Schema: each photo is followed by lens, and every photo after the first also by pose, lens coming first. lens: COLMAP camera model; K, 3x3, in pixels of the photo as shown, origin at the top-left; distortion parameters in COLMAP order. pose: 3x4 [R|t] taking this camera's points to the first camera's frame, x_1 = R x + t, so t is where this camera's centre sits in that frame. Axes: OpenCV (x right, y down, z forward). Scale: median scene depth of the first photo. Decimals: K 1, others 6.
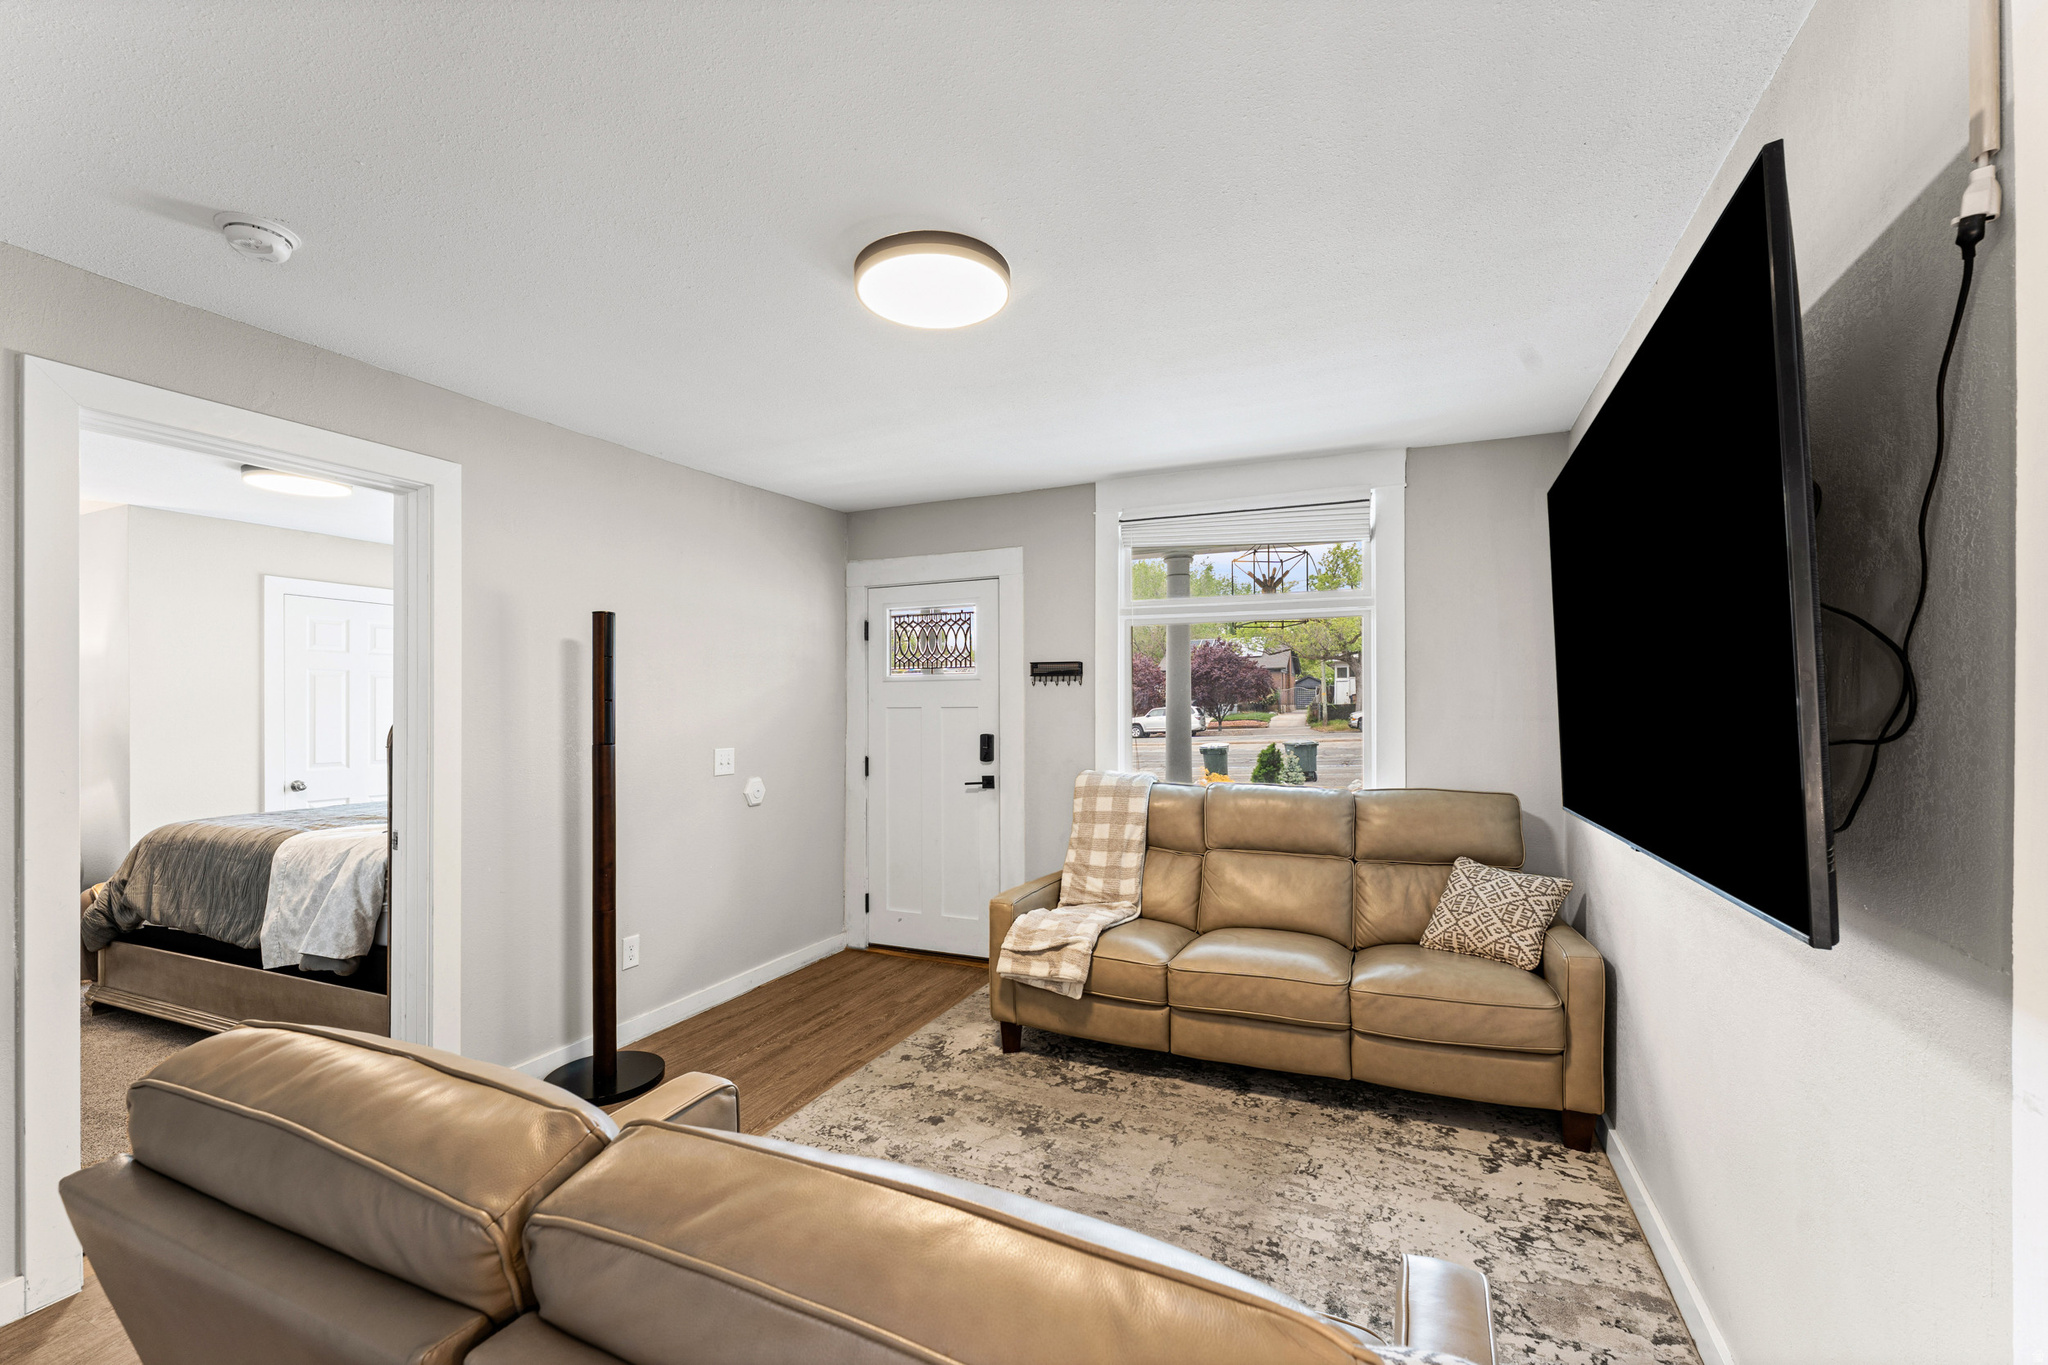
lens RADIAL K [[832.6, 0, 1023.0], [0, 832.6, 703.8], [0, 0, 1]] dist [-0.002197, -0.000740]
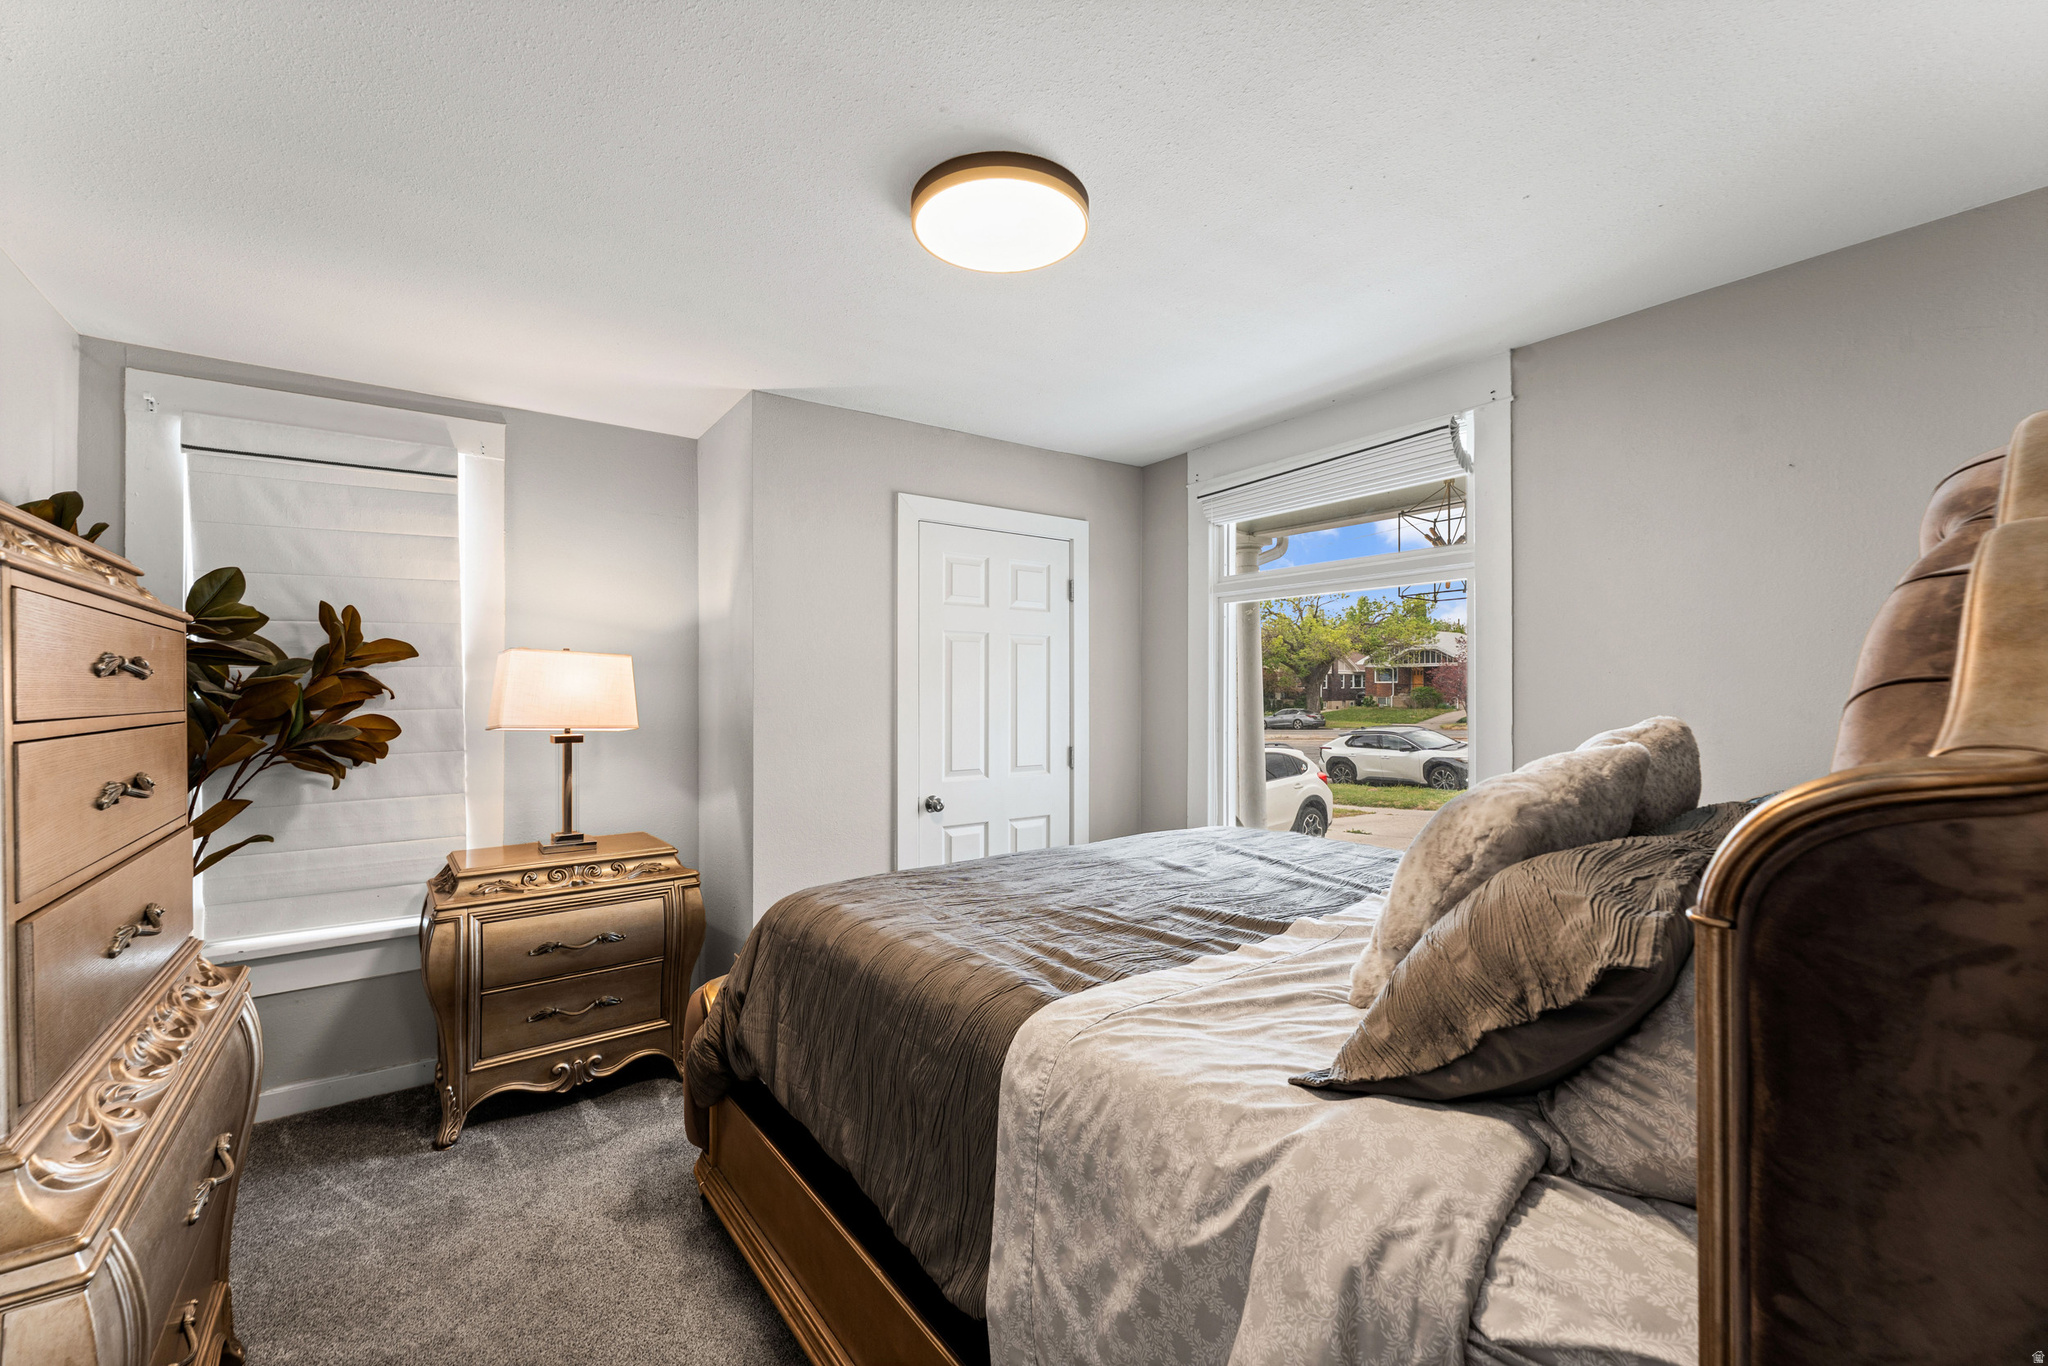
lens RADIAL K [[827.6, 0, 1015.6], [0, 827.6, 686.9], [0, 0, 1]] dist [0.000932, -0.000351]
pose [[0.863266, 0.004841, -0.504726, -0.665483], [-0.002993, 0.999986, 0.004472, 0.000793], [0.504740, -0.002349, 0.863268, 0.633741]]
